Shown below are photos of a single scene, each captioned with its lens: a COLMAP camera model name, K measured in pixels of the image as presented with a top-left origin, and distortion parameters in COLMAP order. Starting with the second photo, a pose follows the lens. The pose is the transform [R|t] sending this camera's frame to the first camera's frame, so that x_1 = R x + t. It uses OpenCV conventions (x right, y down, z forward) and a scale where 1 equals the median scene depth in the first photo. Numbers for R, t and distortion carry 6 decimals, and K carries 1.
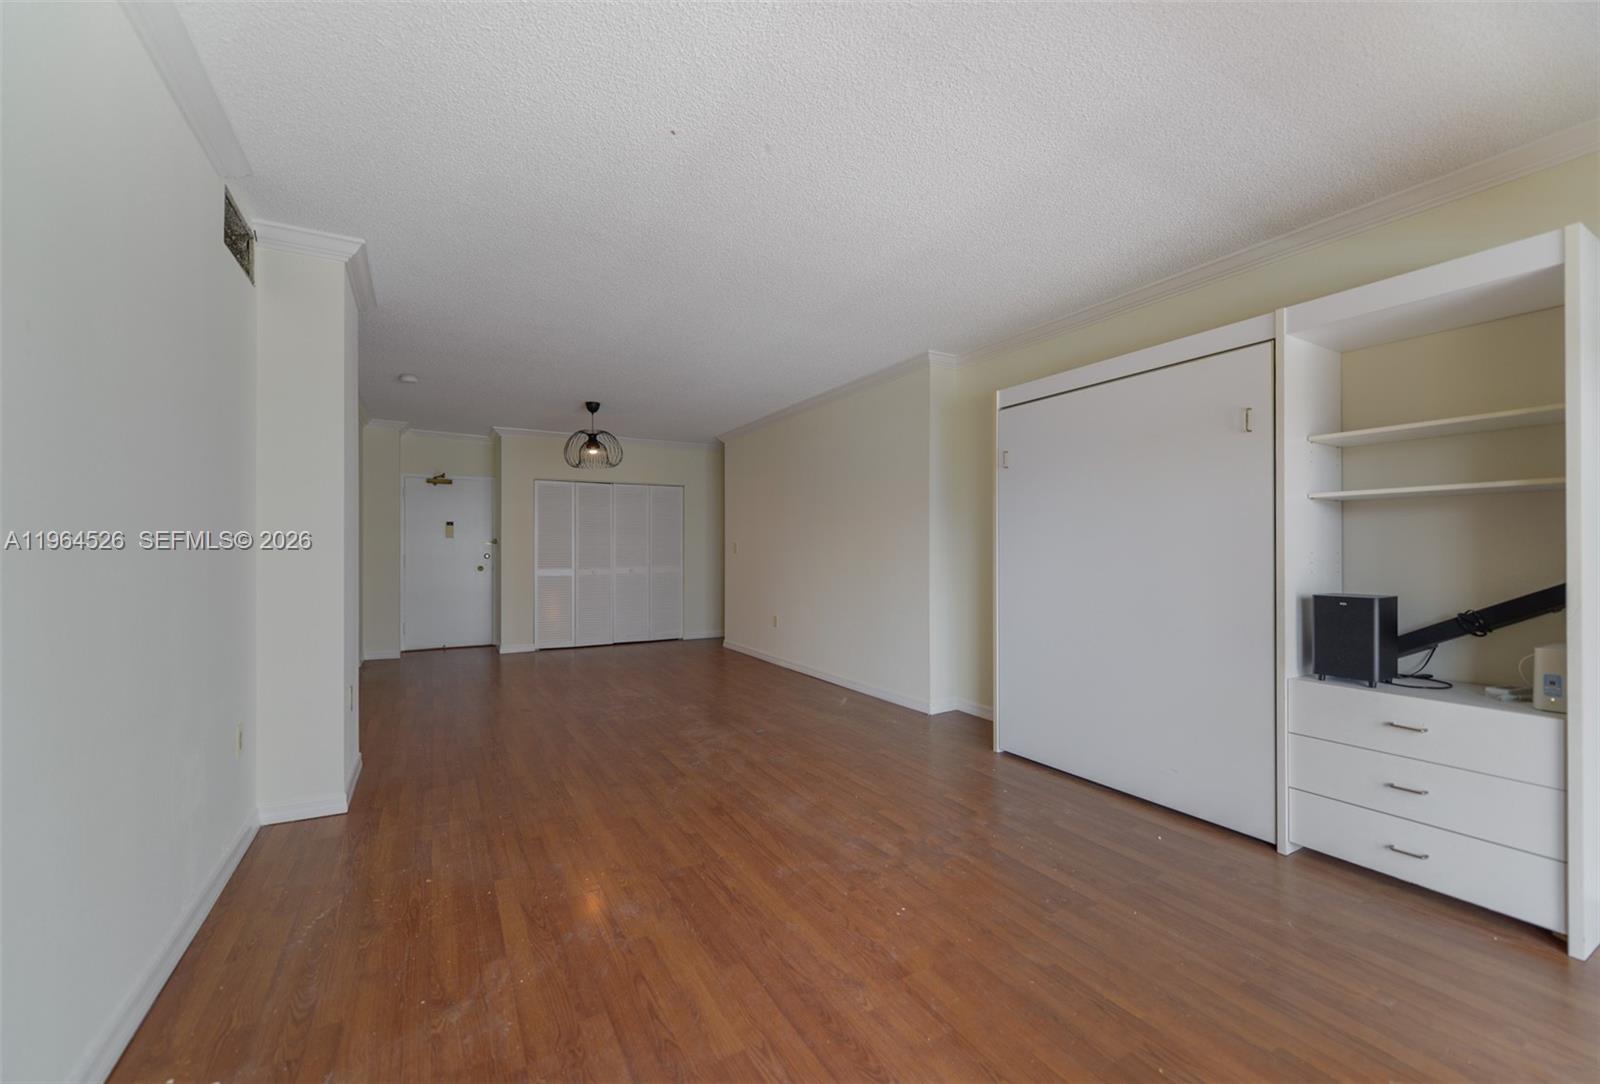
lens RADIAL K [[652.7, 0, 791.6], [0, 652.7, 546.6], [0, 0, 1]] dist [0.014313, -0.000065]
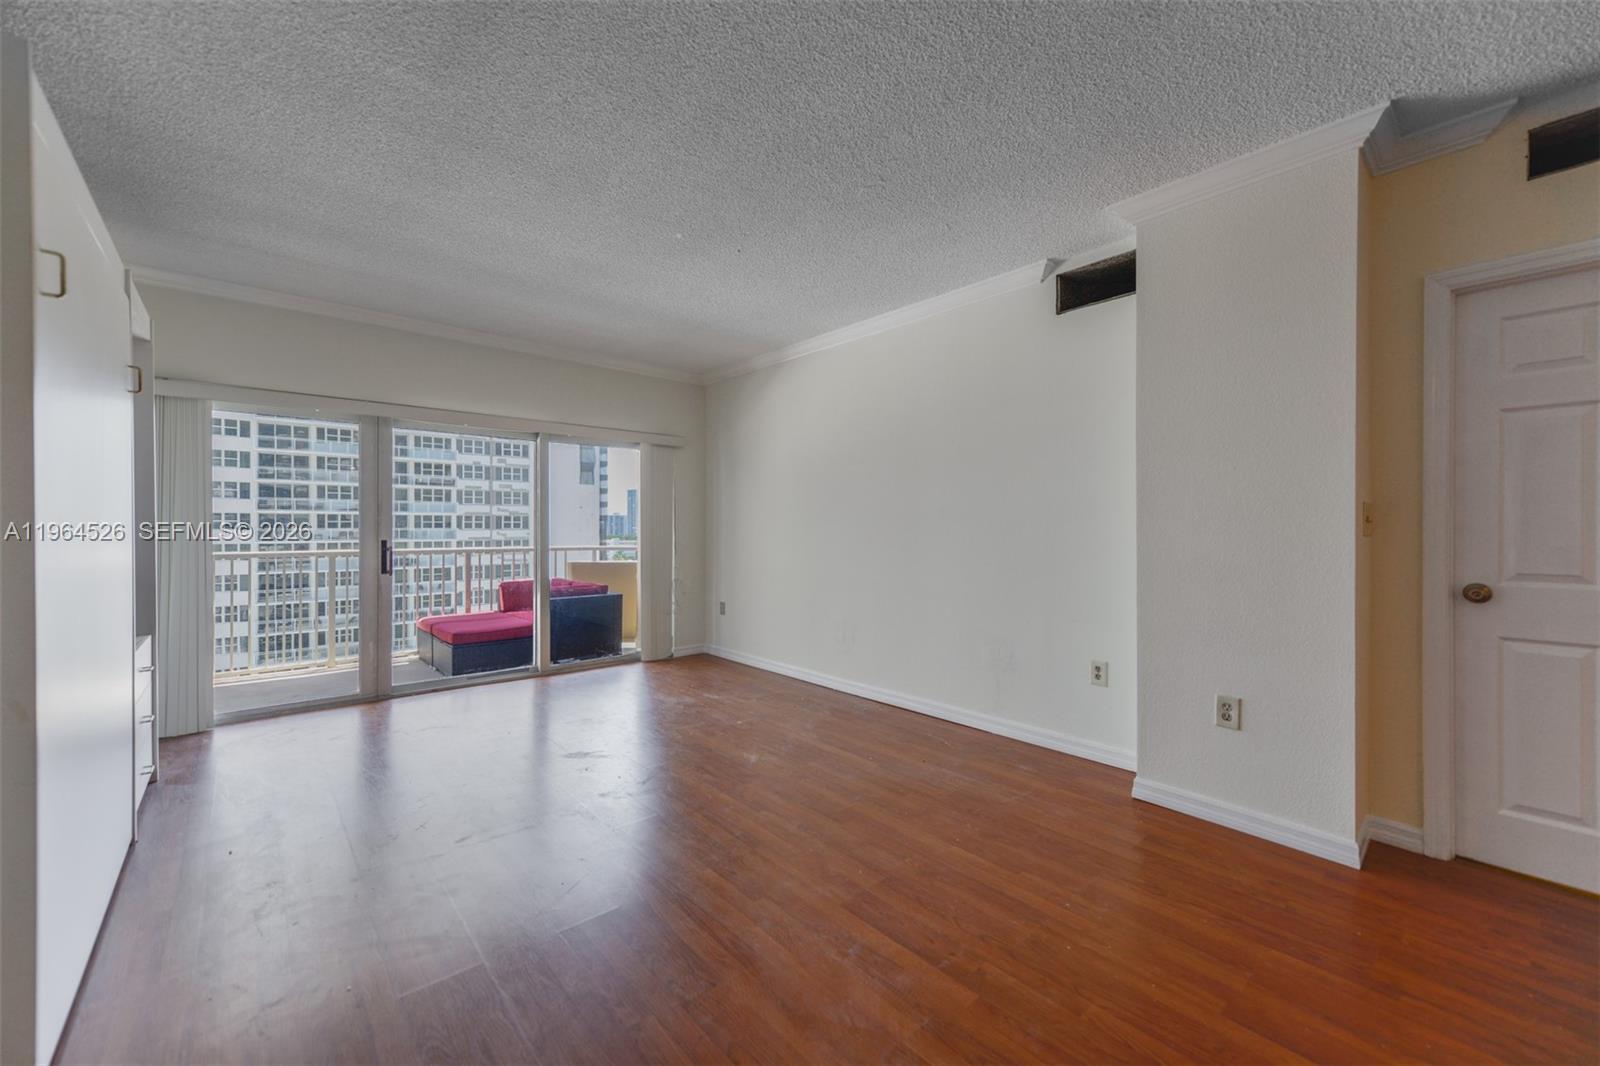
lens RADIAL K [[624.6, 0, 805.6], [0, 624.6, 531.4], [0, 0, 1]] dist [0.011993, -0.000013]
pose [[-0.973729, 0.002461, -0.227695, -0.000605], [0.001847, 0.999994, 0.002911, 0.008366], [0.227701, 0.002414, -0.973728, 1.335962]]
